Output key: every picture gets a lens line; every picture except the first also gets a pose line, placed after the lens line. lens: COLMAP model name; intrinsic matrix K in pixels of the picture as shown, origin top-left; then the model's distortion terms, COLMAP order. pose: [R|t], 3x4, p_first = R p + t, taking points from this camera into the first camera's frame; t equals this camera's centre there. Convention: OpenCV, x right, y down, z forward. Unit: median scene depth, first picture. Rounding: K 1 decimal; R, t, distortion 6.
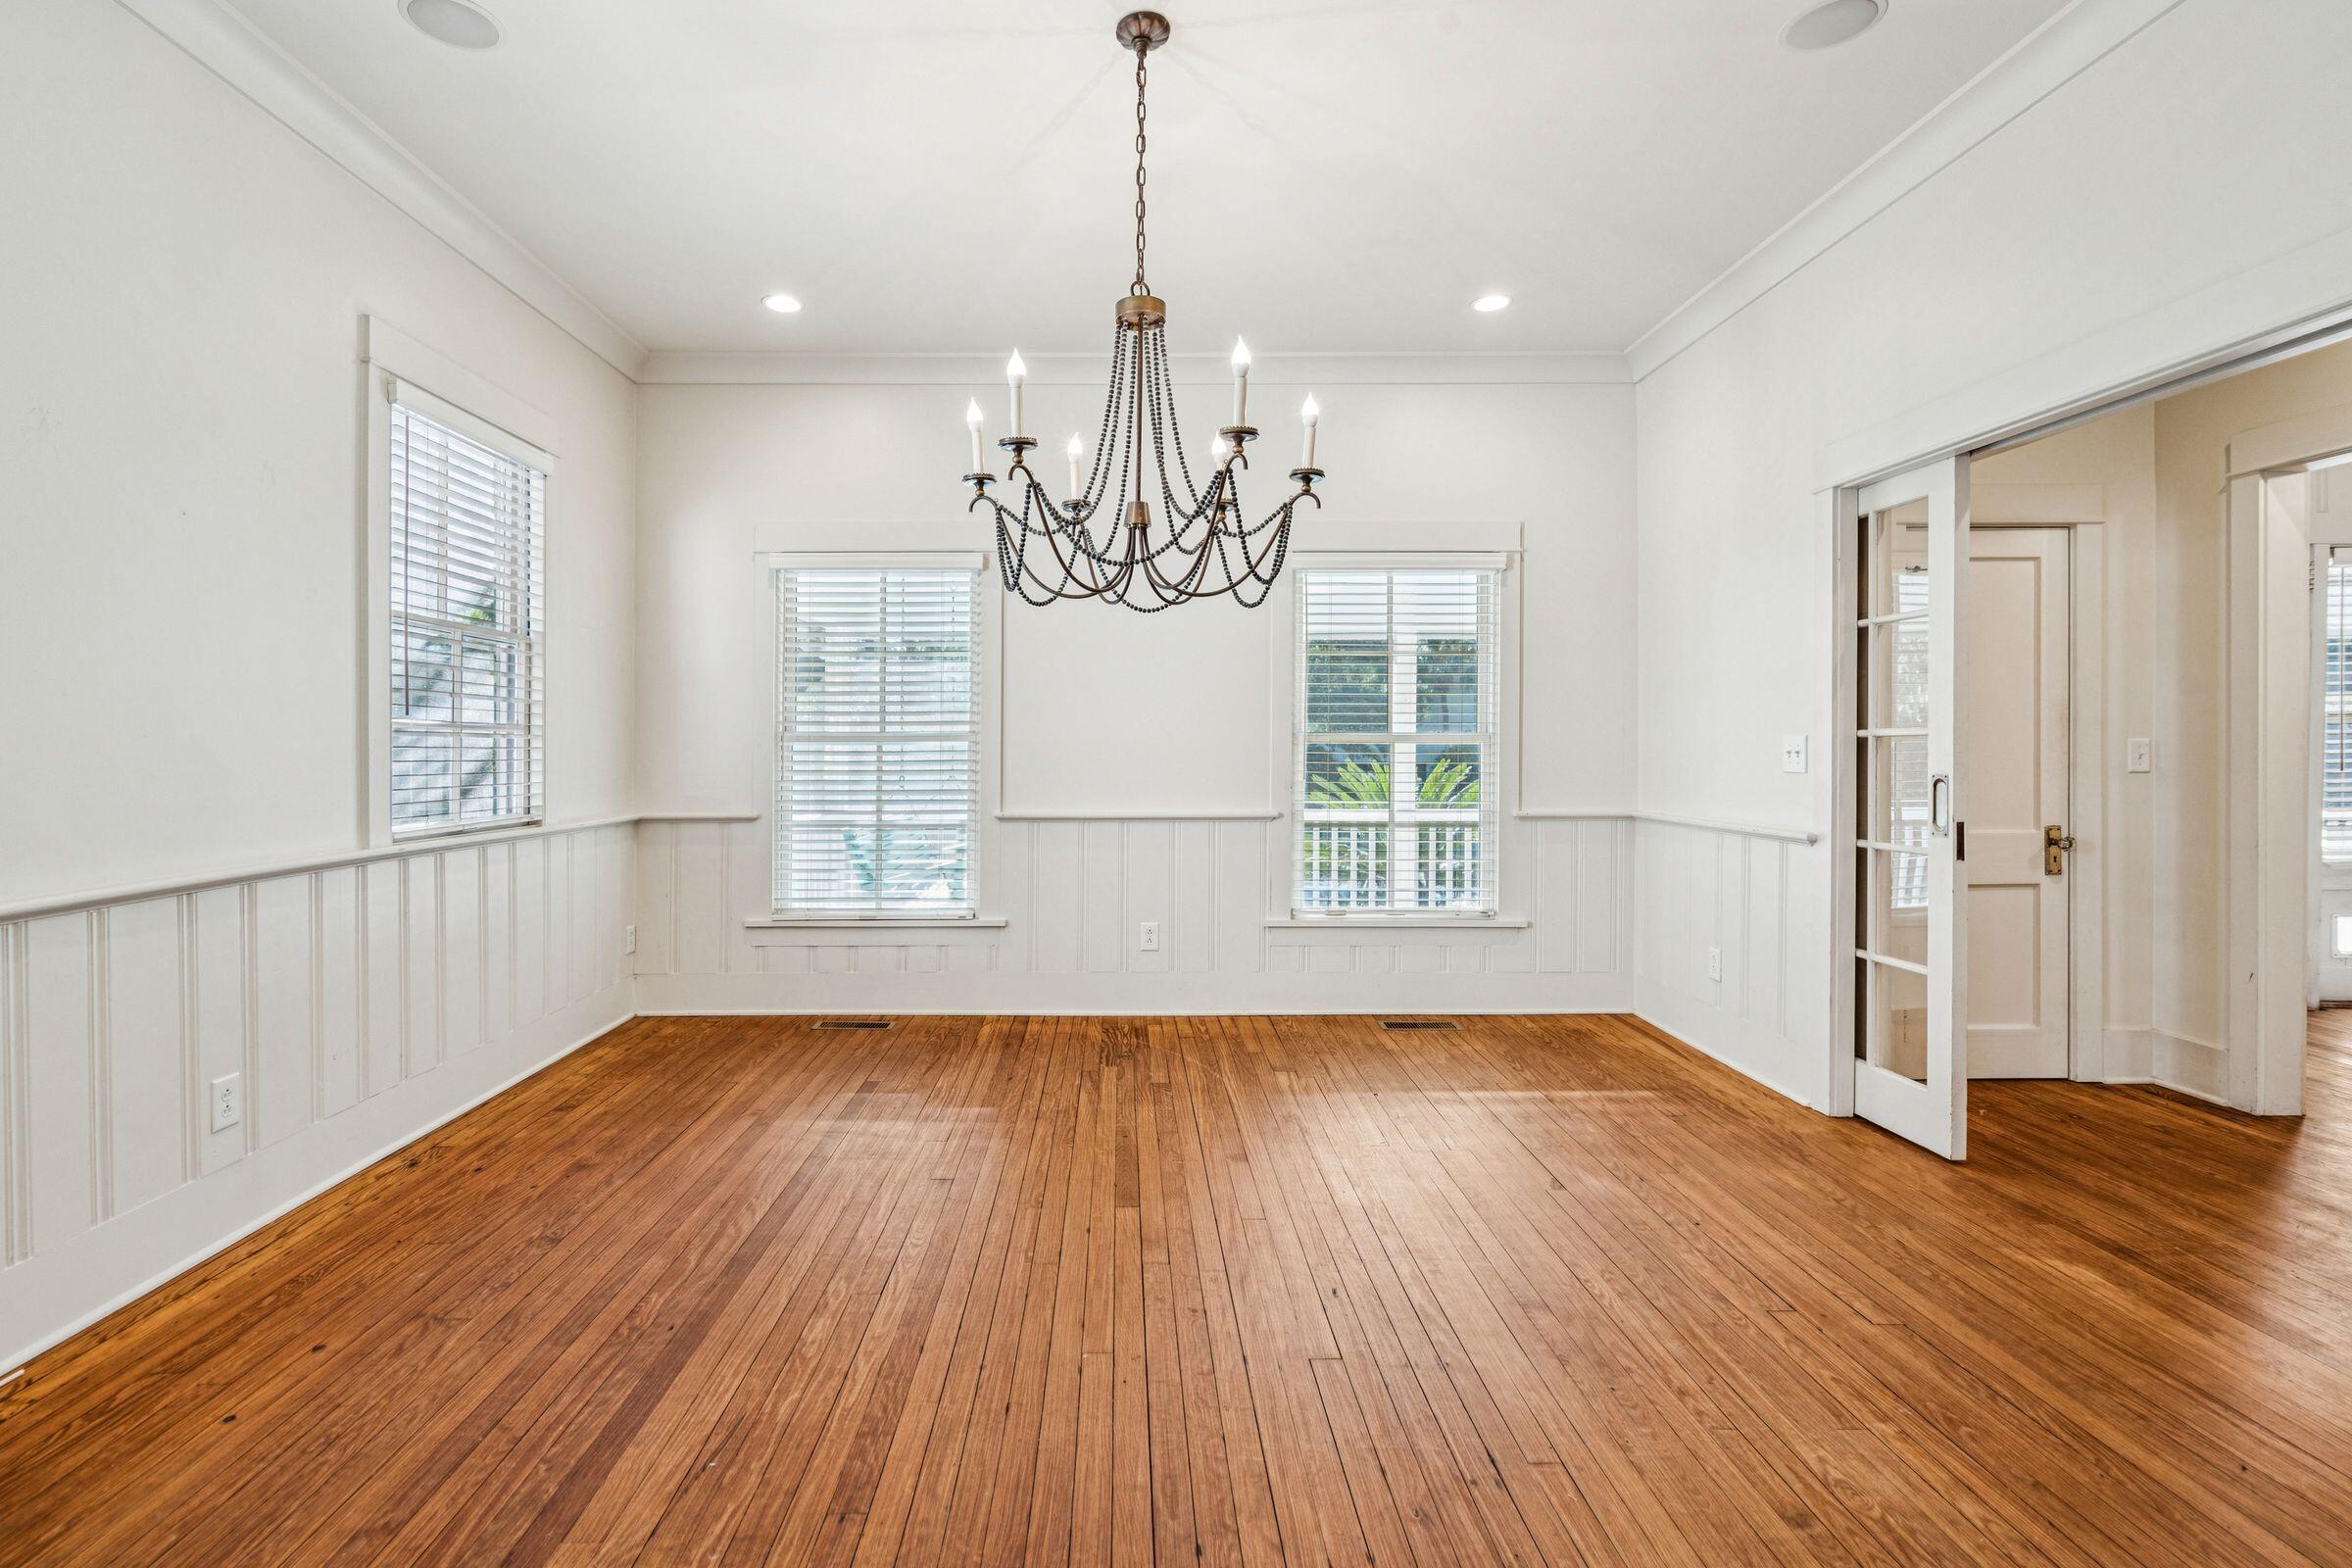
lens RADIAL K [[1090.6, 0, 1107.0], [0, 1090.6, 736.3], [0, 0, 1]] dist [0.013373, 0.000454]
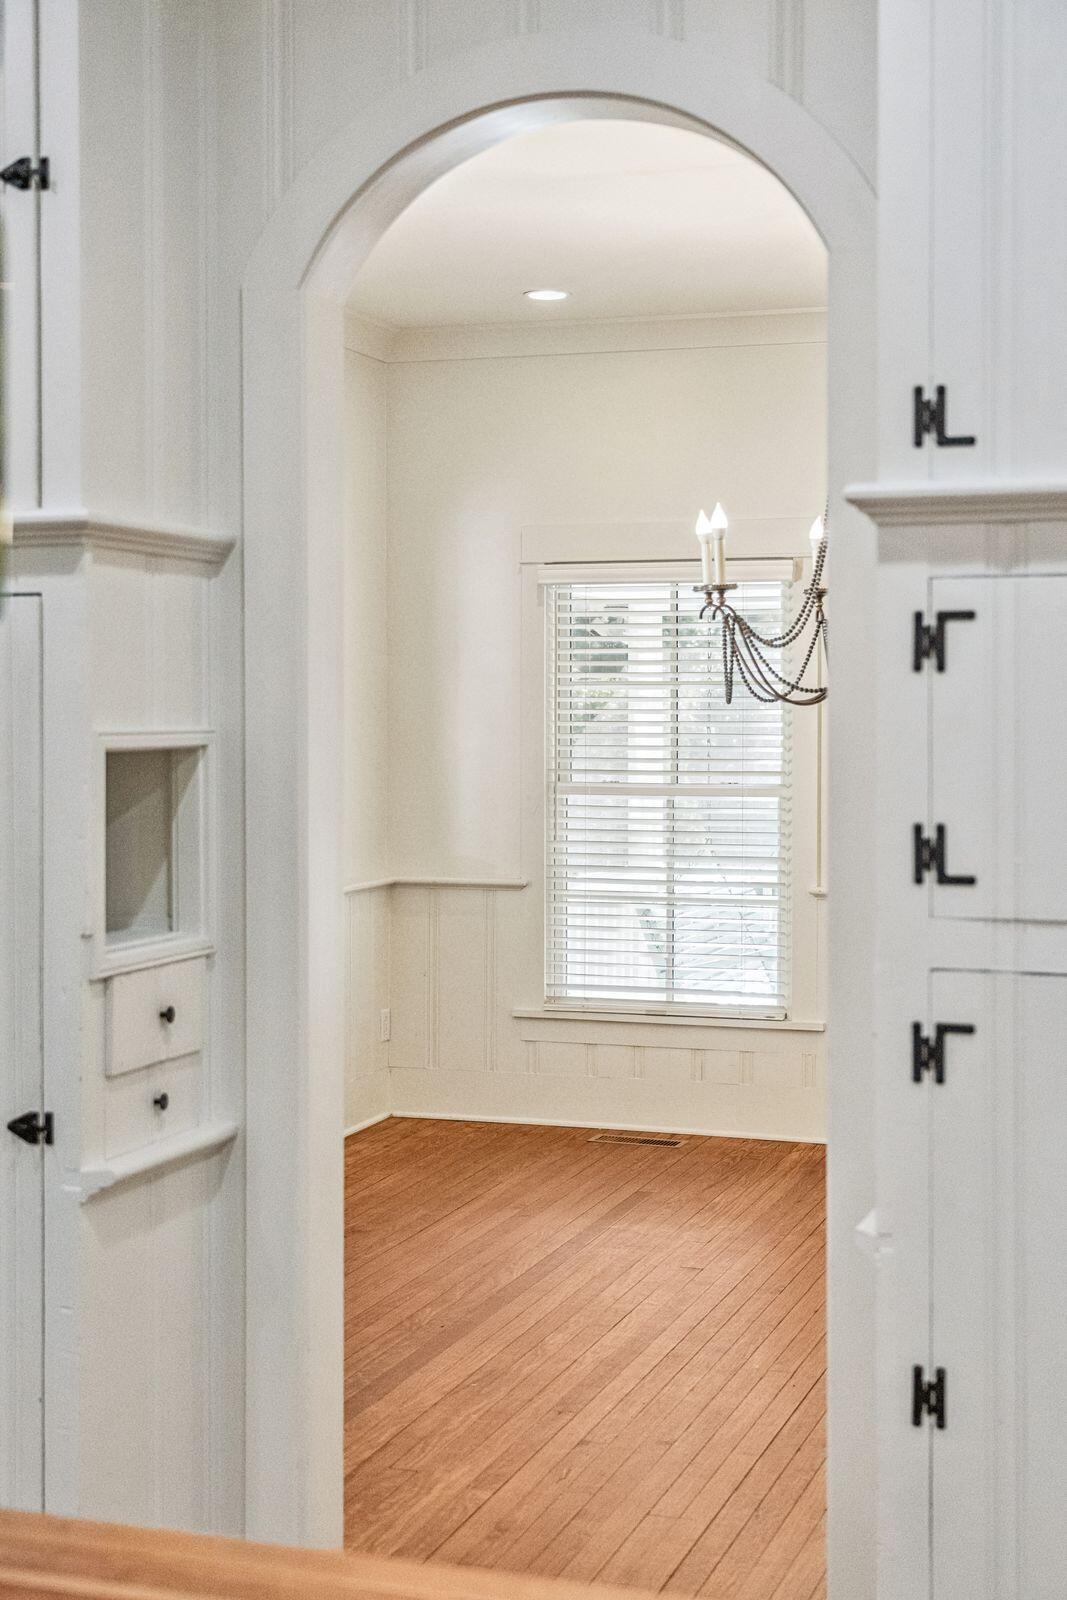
lens RADIAL K [[2293.3, 0, 540.1], [0, 2293.3, 736.2], [0, 0, 1]] dist [0.013242, 0.003146]
pose [[0.948723, 0.007696, -0.316015, 0.310517], [0.000489, 0.999667, 0.025813, -0.109101], [0.316108, -0.024644, 0.948403, -0.839227]]
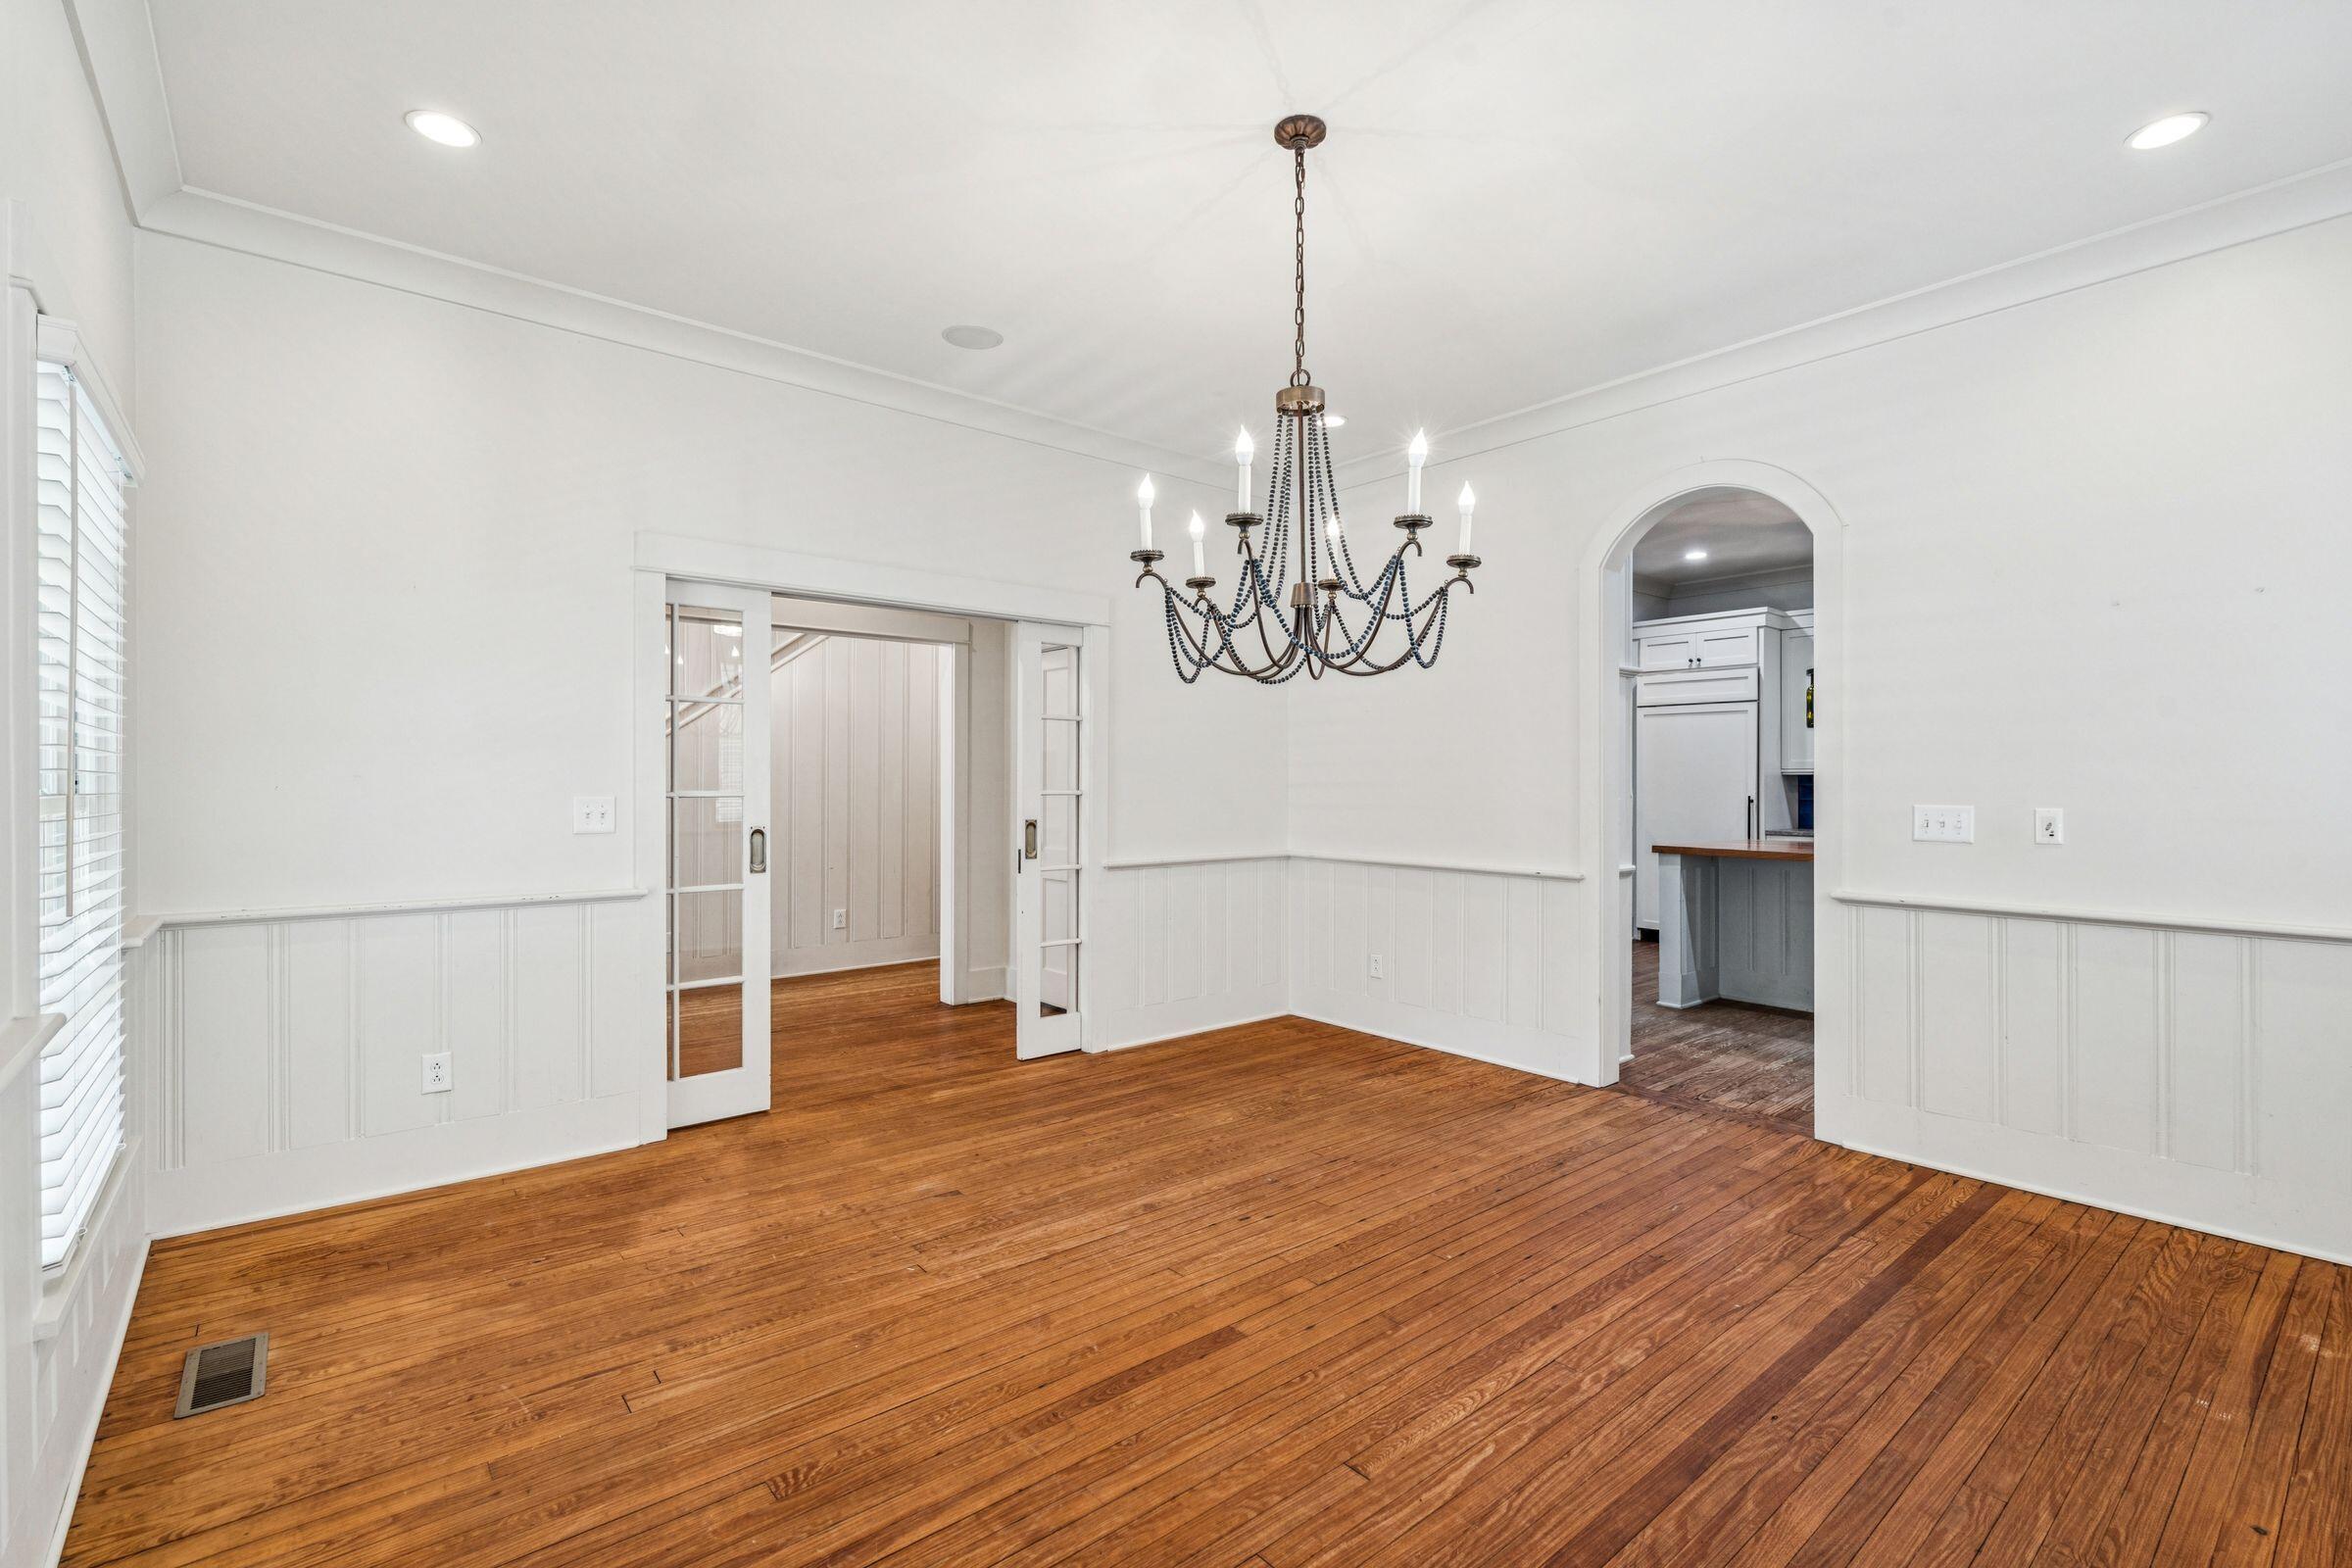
lens RADIAL K [[1060.8, 0, 1170.2], [0, 1060.8, 793.5], [0, 0, 1]] dist [-0.002356, 0.000605]
pose [[-0.647695, -0.003159, 0.761894, -0.481593], [-0.008965, 0.999954, -0.003475, -0.007341], [-0.761847, -0.009081, -0.647693, 1.273874]]
